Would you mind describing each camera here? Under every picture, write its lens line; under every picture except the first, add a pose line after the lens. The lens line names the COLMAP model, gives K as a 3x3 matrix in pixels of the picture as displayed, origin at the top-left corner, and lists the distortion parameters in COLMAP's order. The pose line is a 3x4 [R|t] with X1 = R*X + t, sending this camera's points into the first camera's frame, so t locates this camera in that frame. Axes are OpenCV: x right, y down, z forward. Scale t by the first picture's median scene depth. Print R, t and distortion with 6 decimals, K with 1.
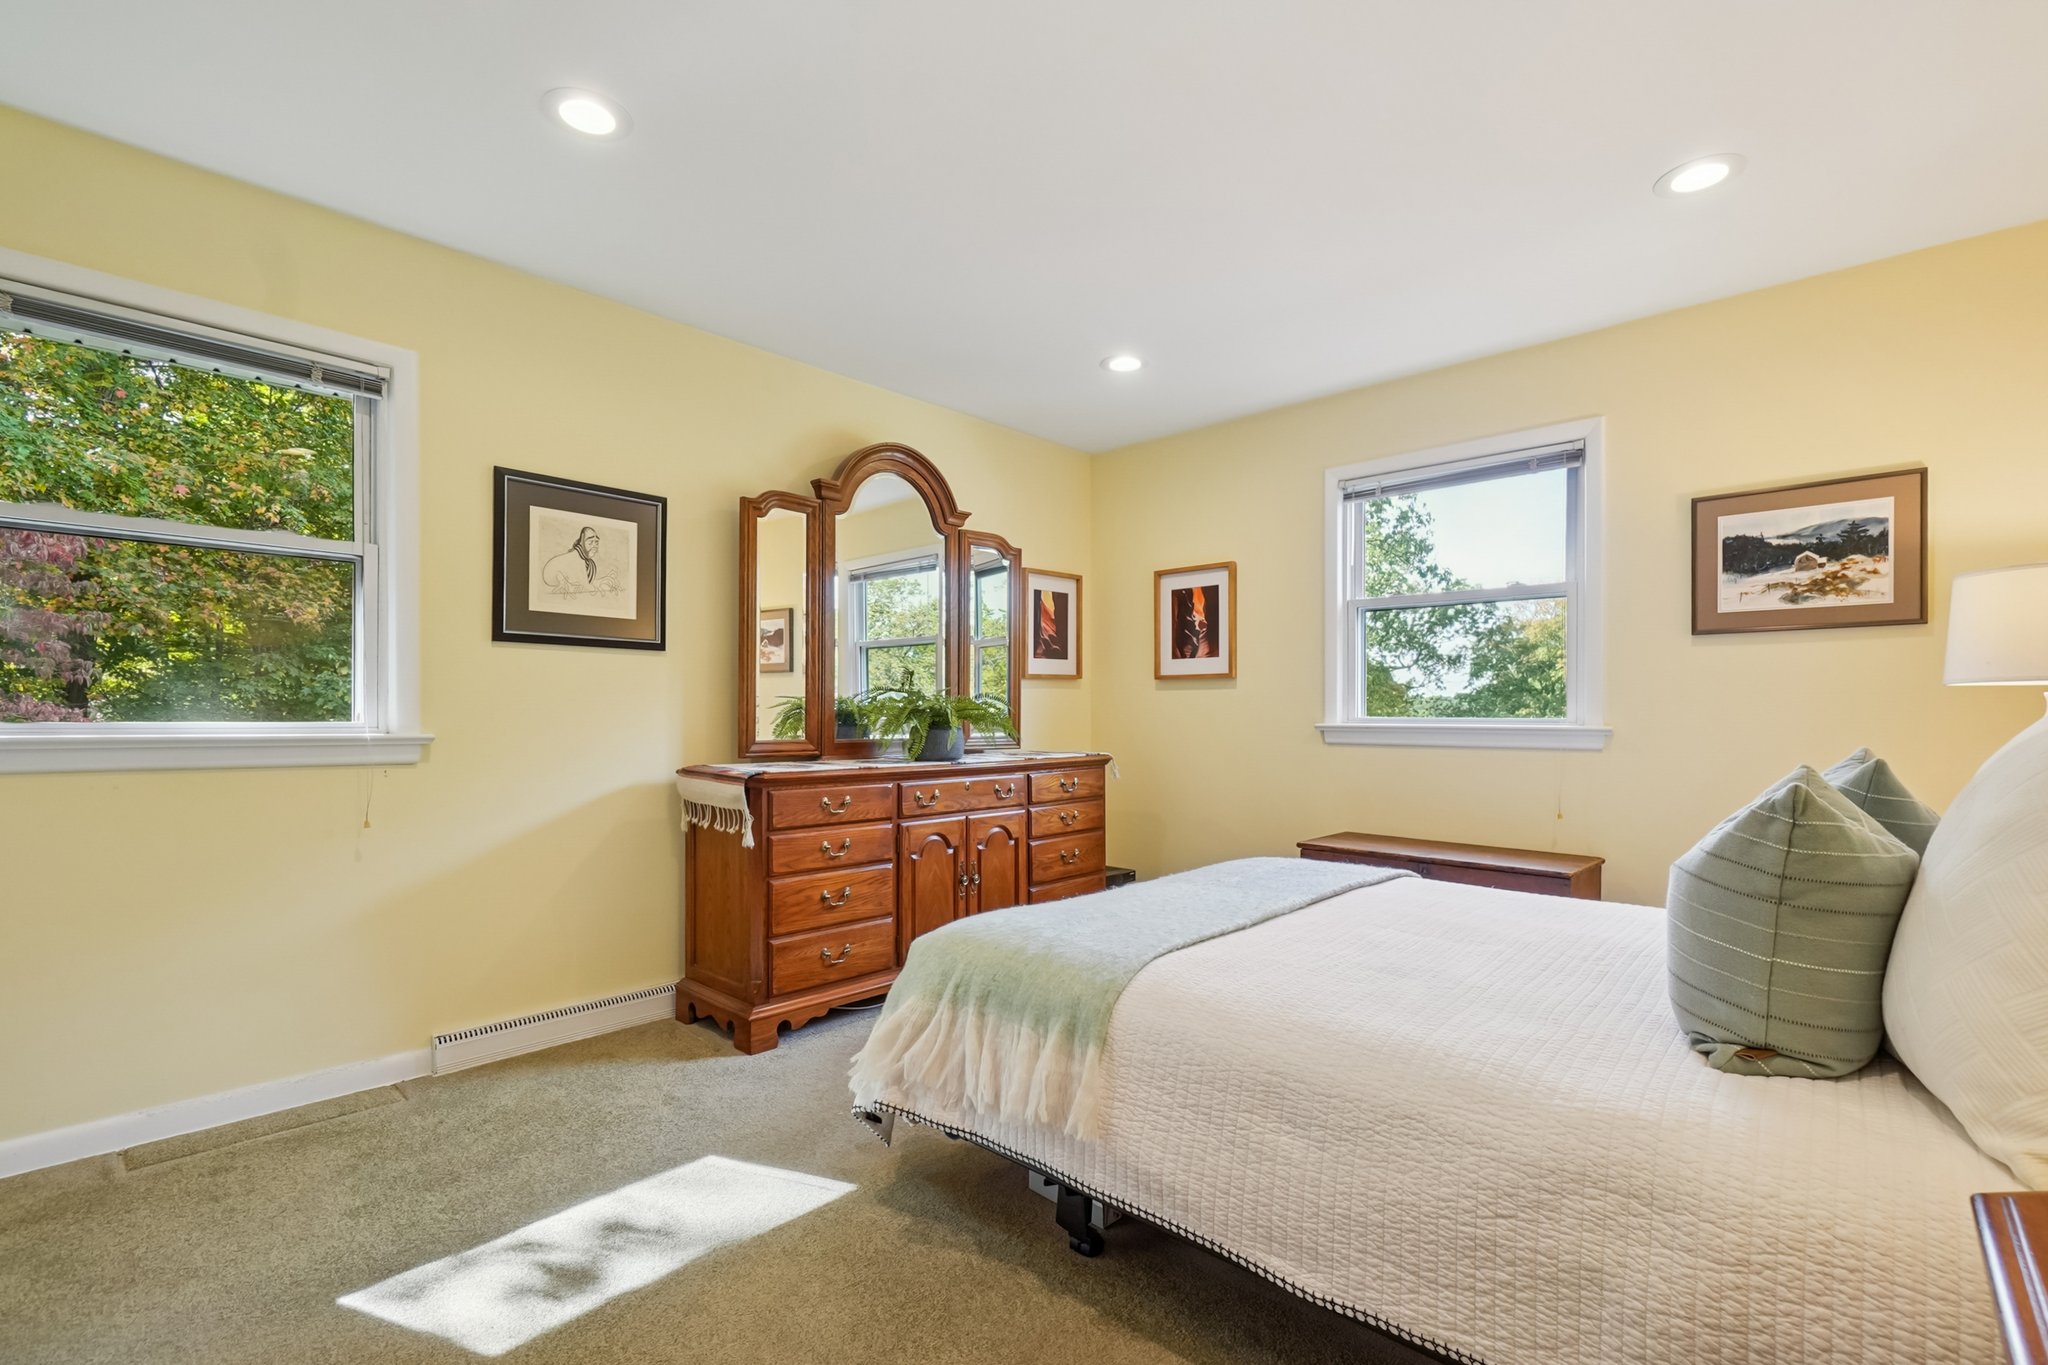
lens RADIAL K [[899.1, 0, 996.7], [0, 899.1, 692.7], [0, 0, 1]] dist [-0.005637, -0.000433]
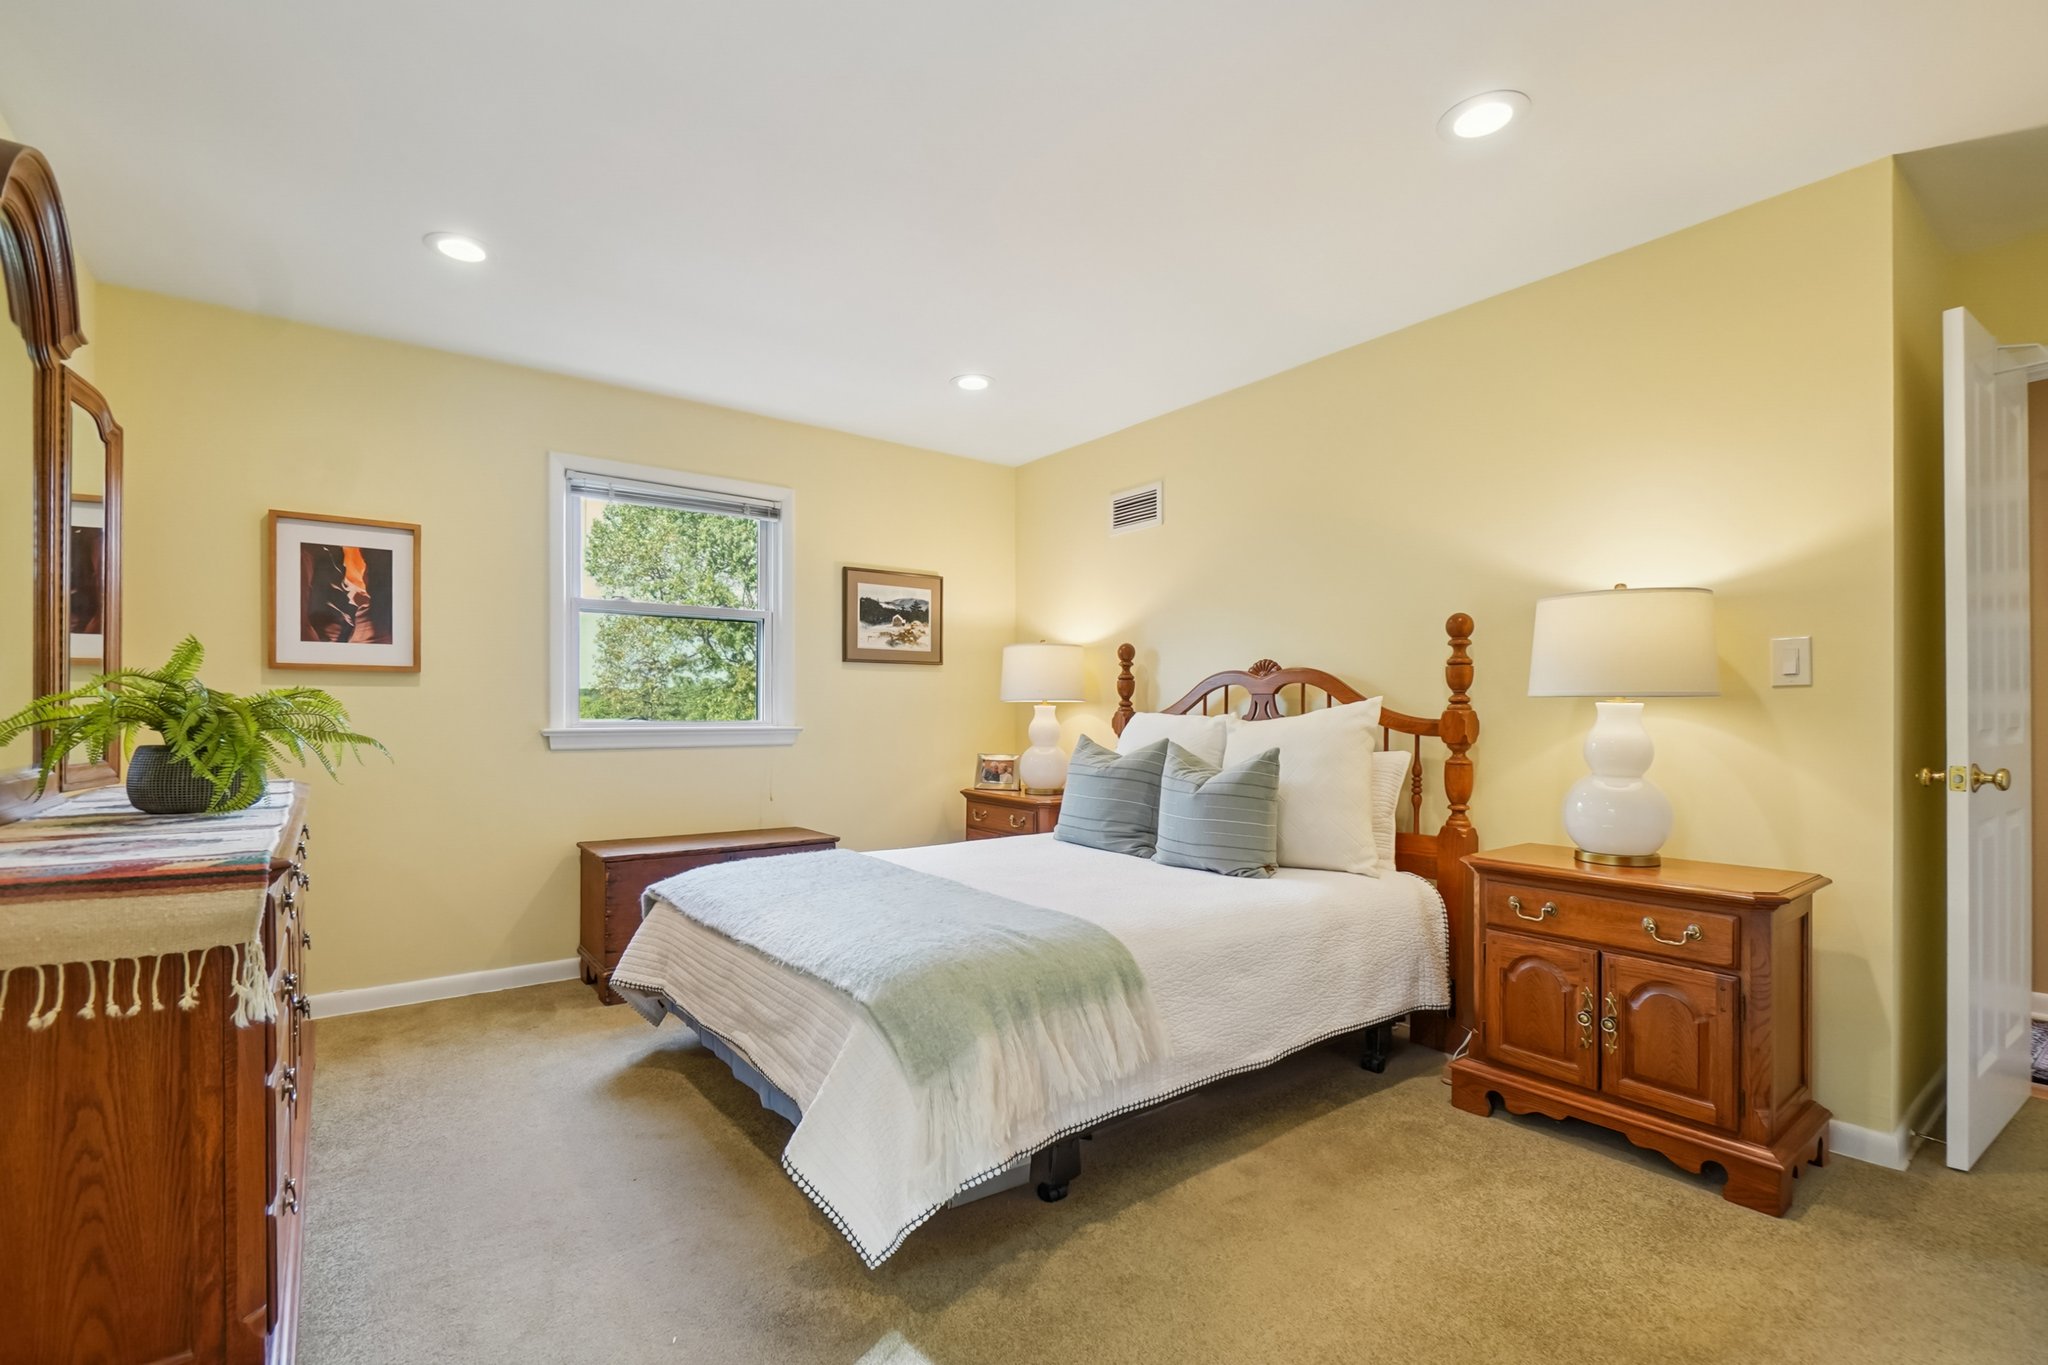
lens RADIAL K [[899.1, 0, 996.7], [0, 899.1, 692.7], [0, 0, 1]] dist [-0.005637, -0.000433]
pose [[0.172122, 0.021904, 0.984832, -0.616141], [-0.021815, 0.999592, -0.018420, 0.006649], [-0.984834, -0.018314, 0.172530, 0.527605]]
